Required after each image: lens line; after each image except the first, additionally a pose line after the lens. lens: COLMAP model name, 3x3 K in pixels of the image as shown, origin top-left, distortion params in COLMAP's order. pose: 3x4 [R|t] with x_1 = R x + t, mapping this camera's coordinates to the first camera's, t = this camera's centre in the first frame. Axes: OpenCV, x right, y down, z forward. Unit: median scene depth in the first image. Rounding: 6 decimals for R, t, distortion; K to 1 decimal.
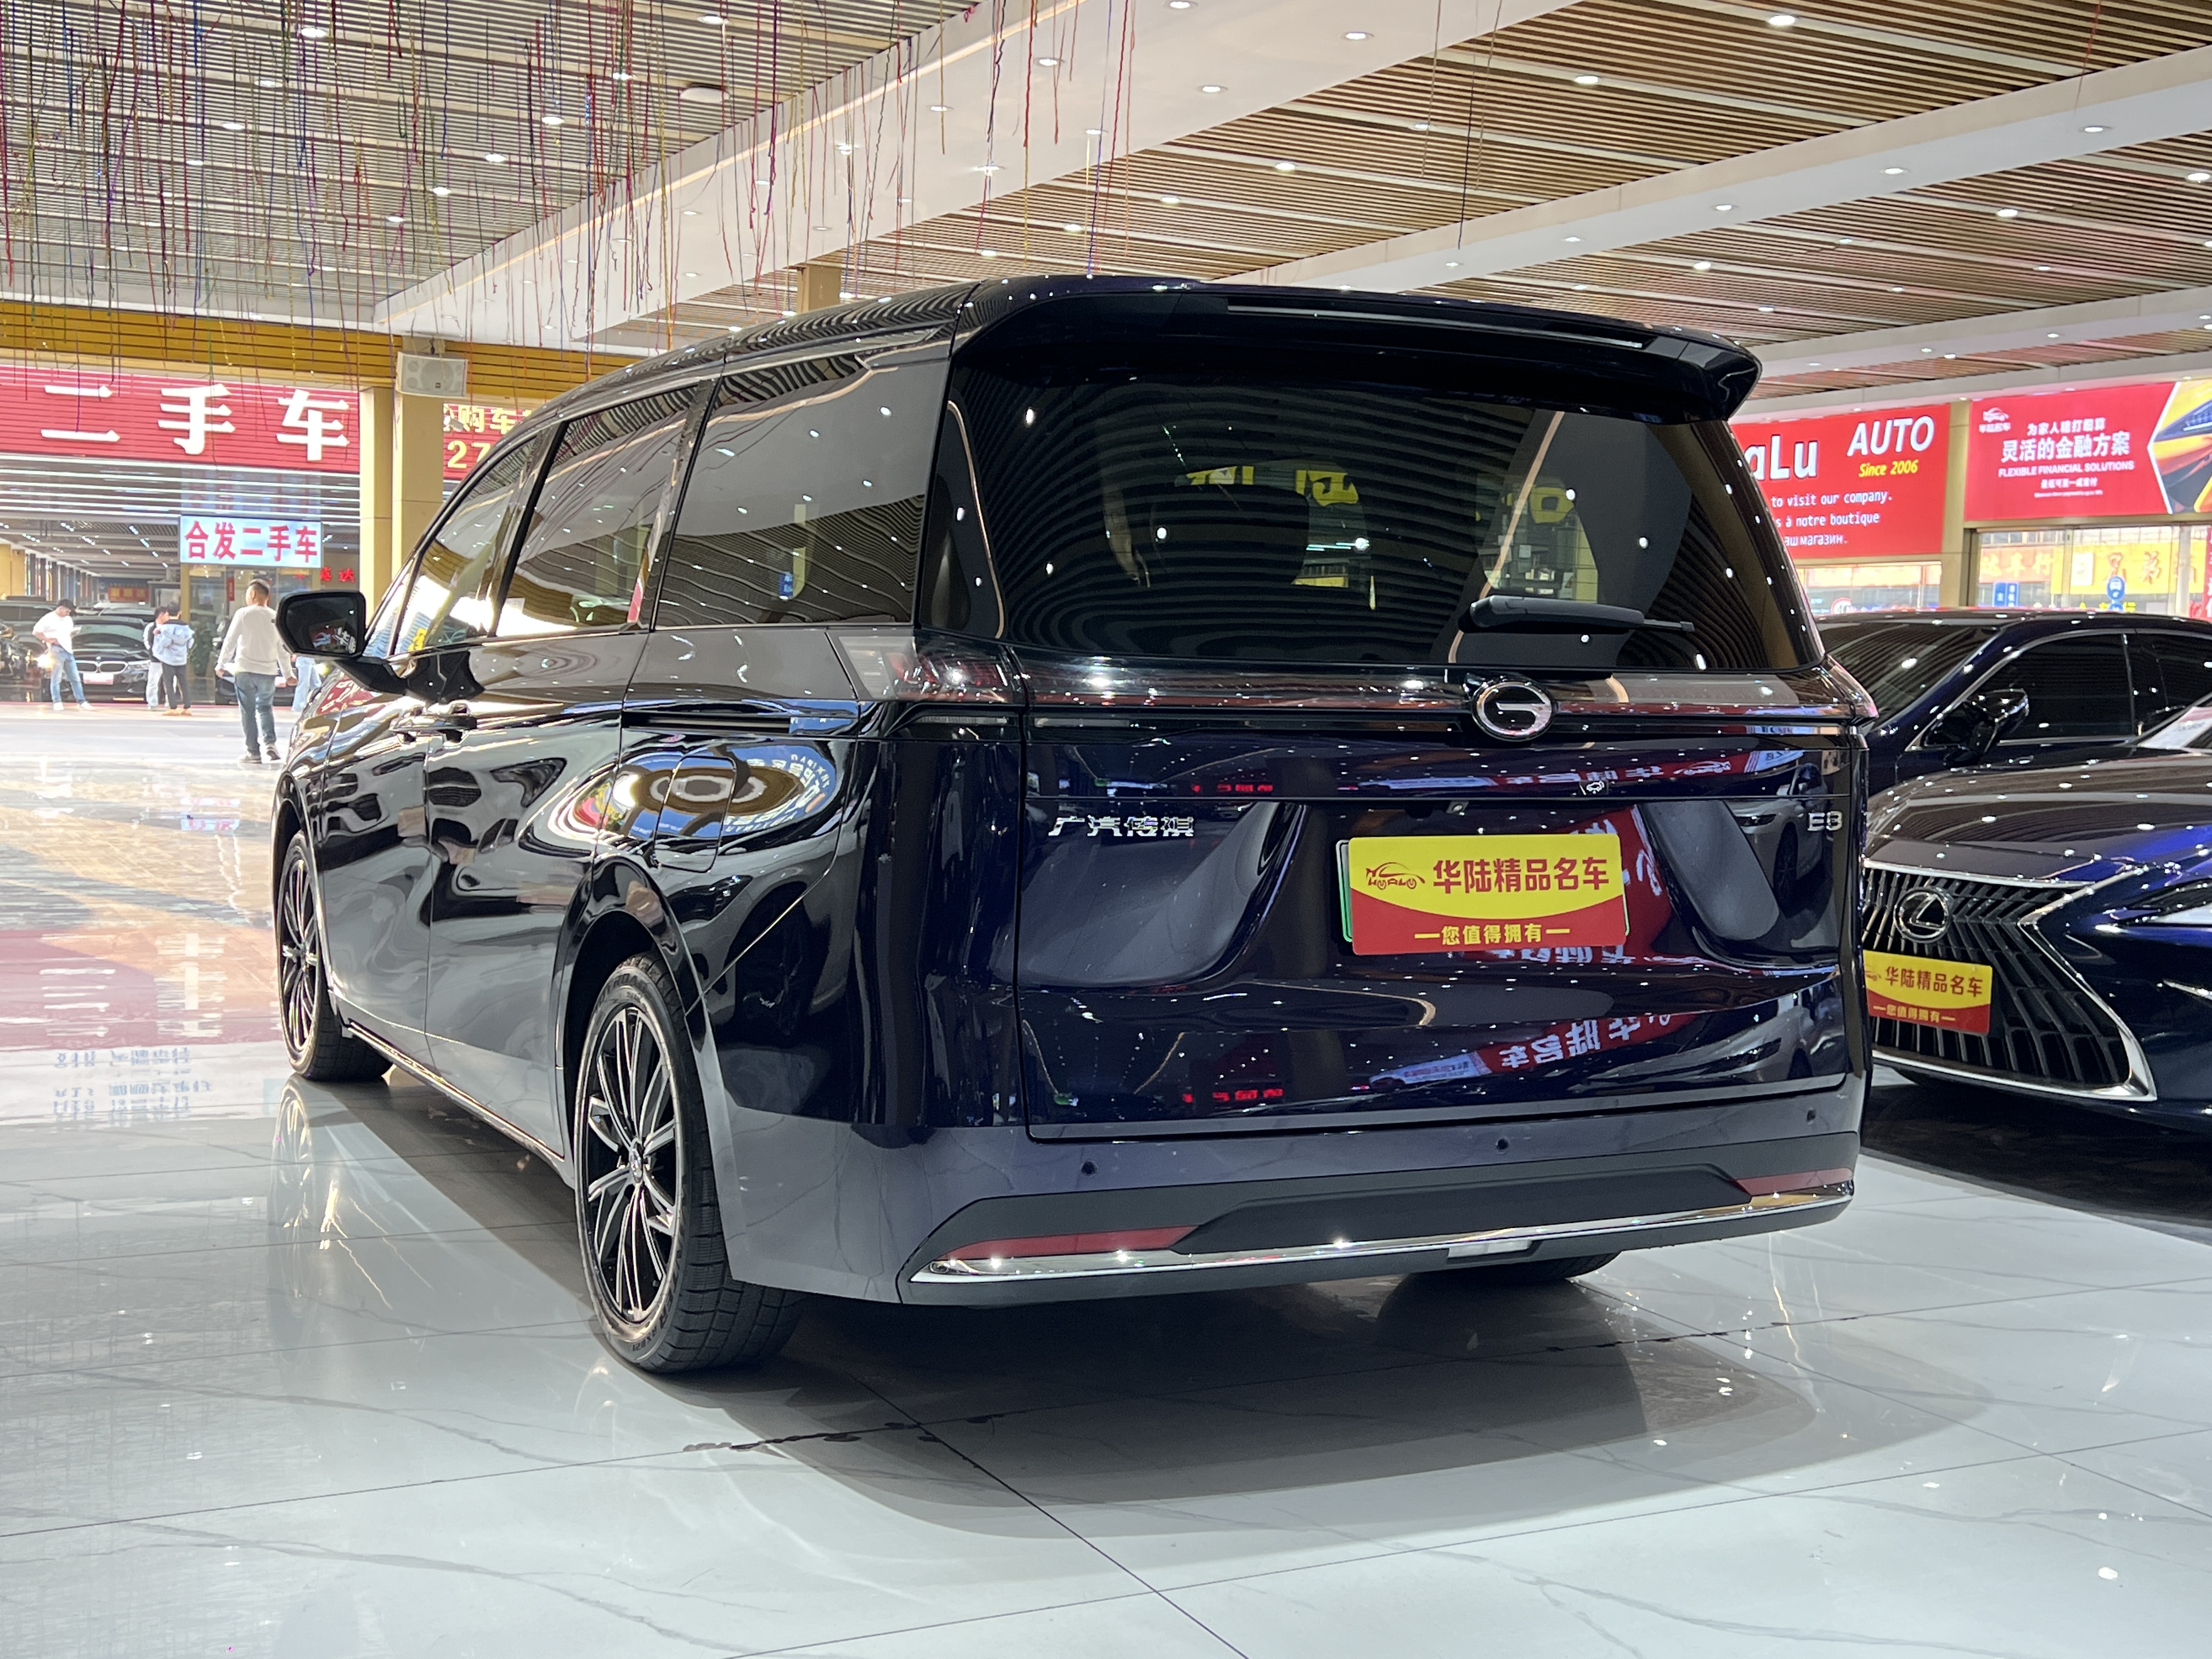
lens RADIAL K [[2460.6, 0, 1108.3], [0, 2460.6, 808.9], [0, 0, 1]] dist [0.080030, -0.021330]
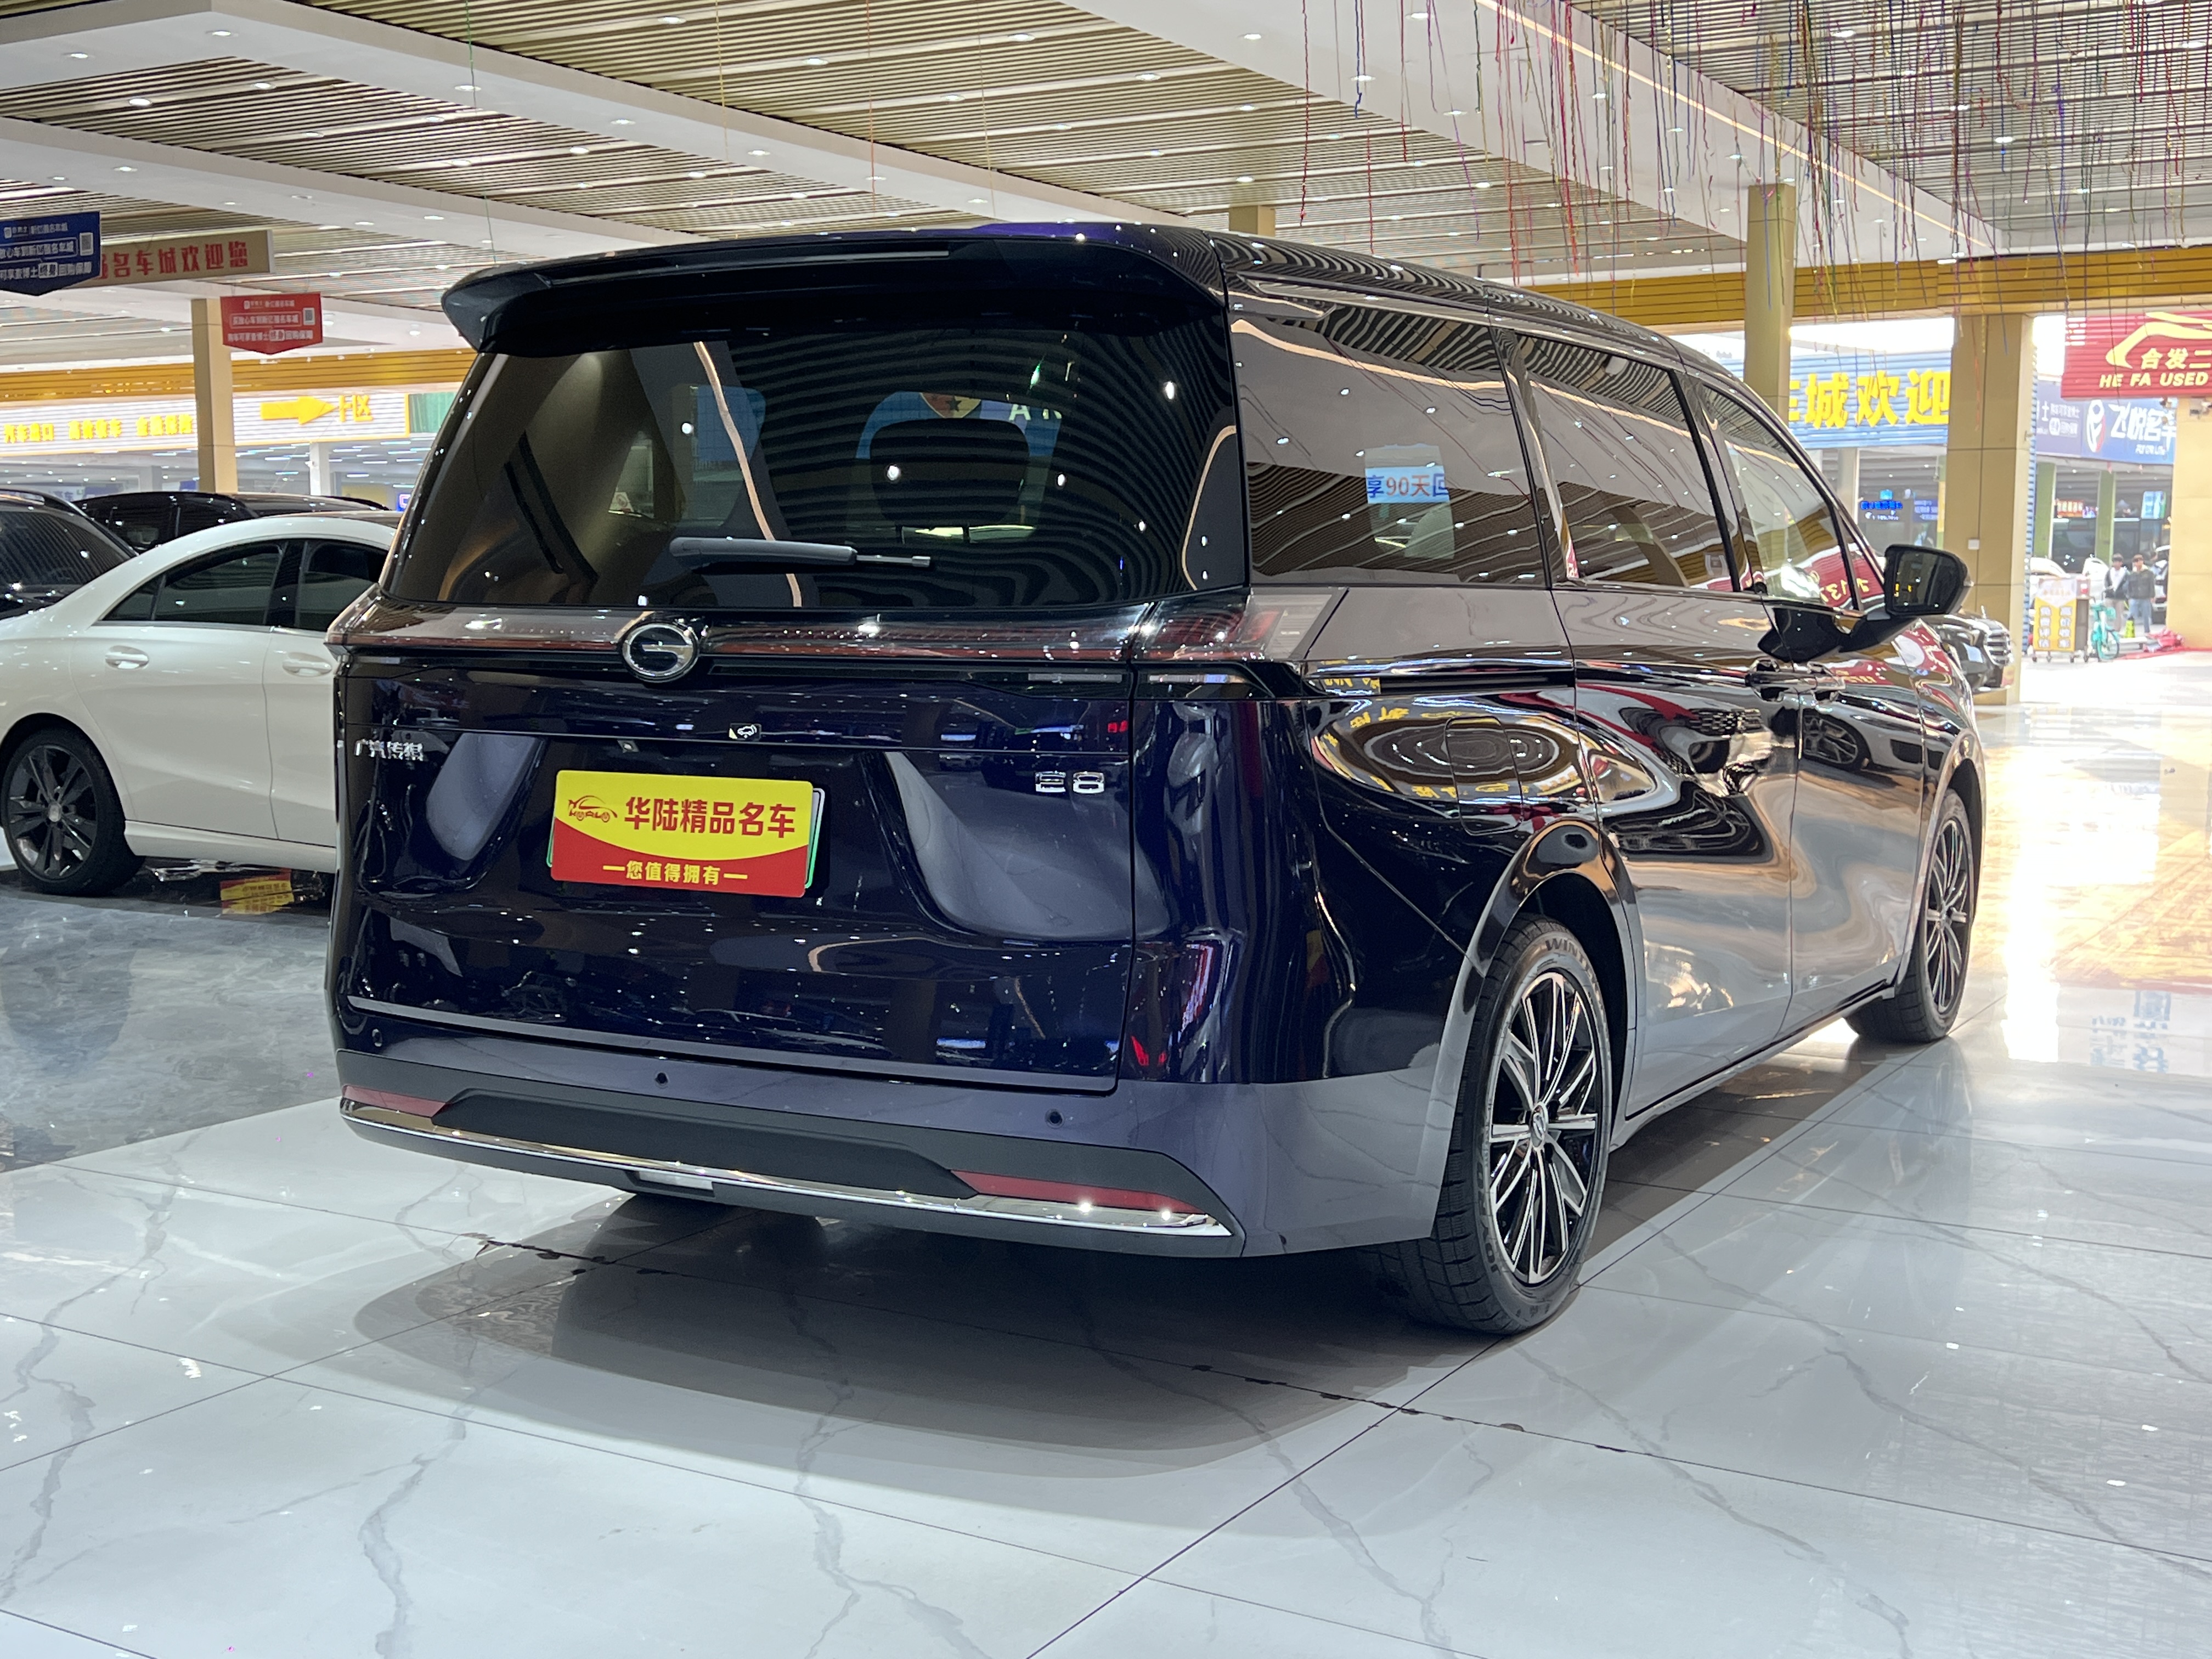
lens RADIAL K [[2463.7, 0, 1106.0], [0, 2463.7, 829.5], [0, 0, 1]] dist [0.178460, -0.511495]
pose [[0.549741, 0.058804, -0.833263, 1.096661], [-0.033607, 0.998268, 0.048277, -0.022125], [0.834659, 0.001463, 0.550765, 0.582747]]
